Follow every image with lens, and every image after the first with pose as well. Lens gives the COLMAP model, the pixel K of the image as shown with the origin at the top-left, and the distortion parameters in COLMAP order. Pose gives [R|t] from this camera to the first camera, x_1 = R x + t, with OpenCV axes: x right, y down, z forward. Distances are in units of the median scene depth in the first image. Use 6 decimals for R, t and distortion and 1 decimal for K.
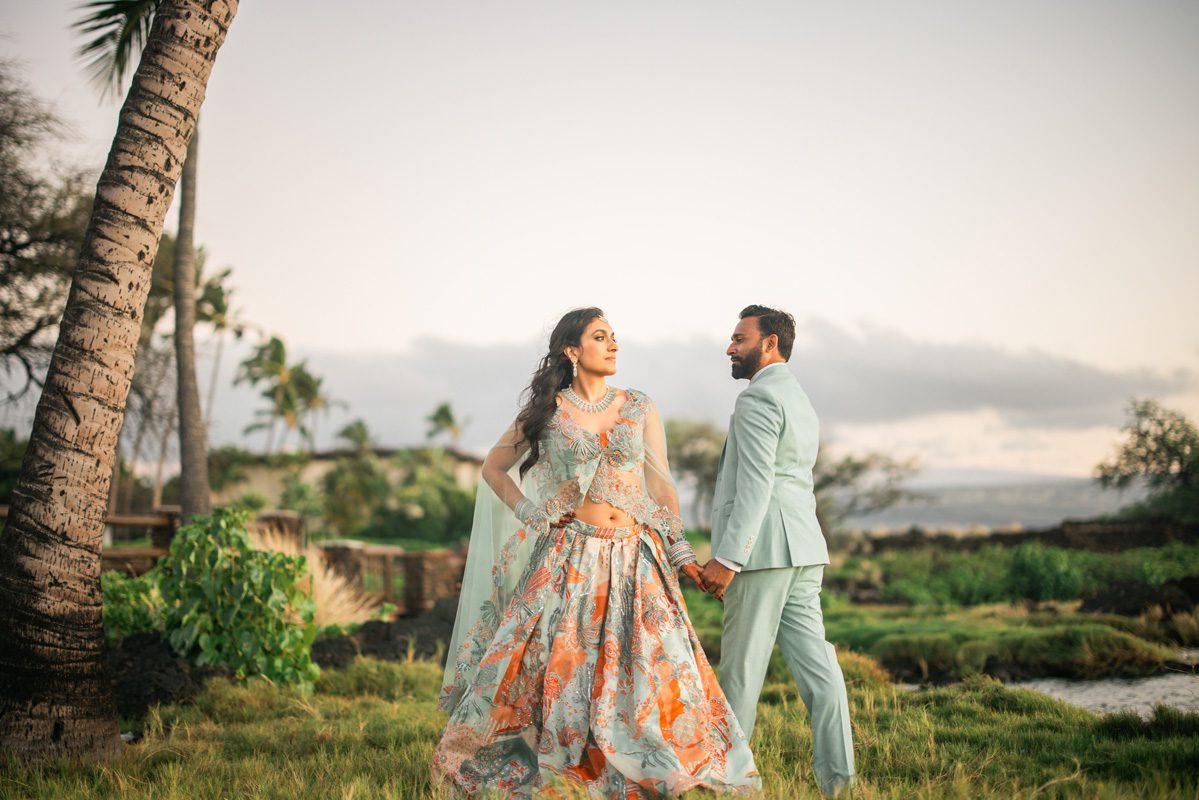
lens RADIAL K [[1663.0, 0, 599.5], [0, 1663.0, 400.0], [0, 0, 1]] dist [-0.034590, 0.015983]
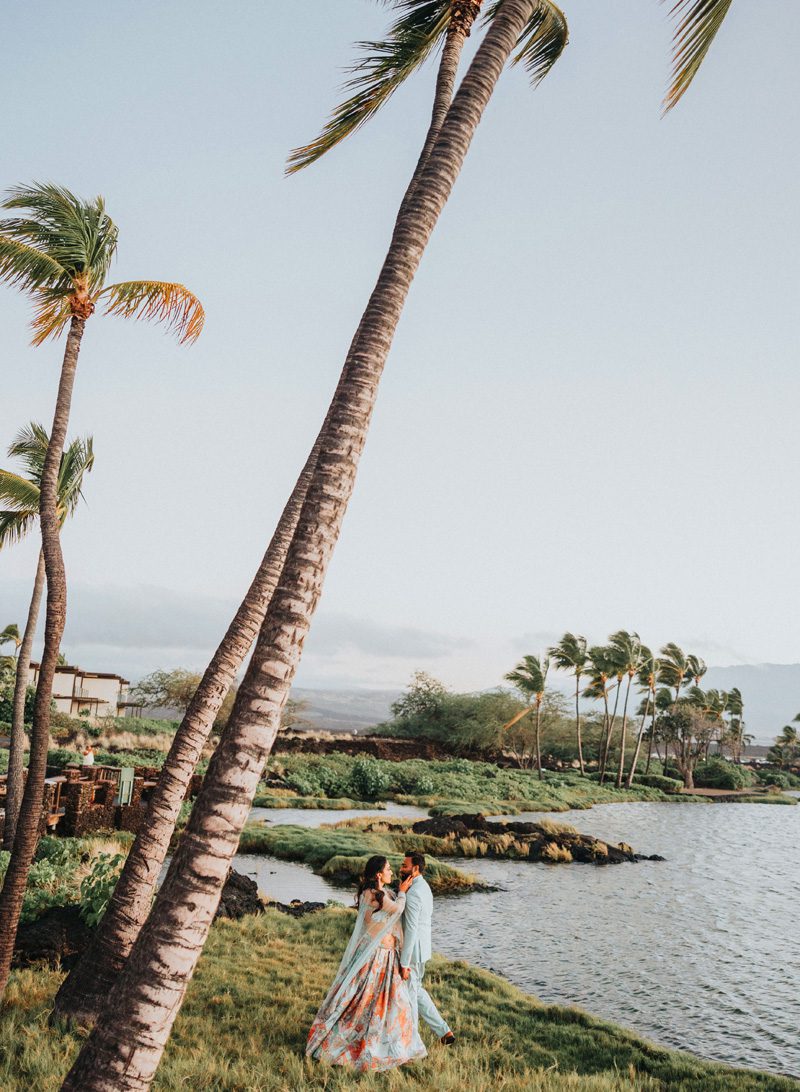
lens RADIAL K [[923.2, 0, 400.0], [0, 923.2, 546.0], [0, 0, 1]] dist [0.005244, 0.004573]
pose [[0.951560, 0.143333, 0.272011, -0.389881], [-0.110014, 0.984843, -0.134094, -0.300597], [-0.287108, 0.097674, 0.952905, -0.403418]]
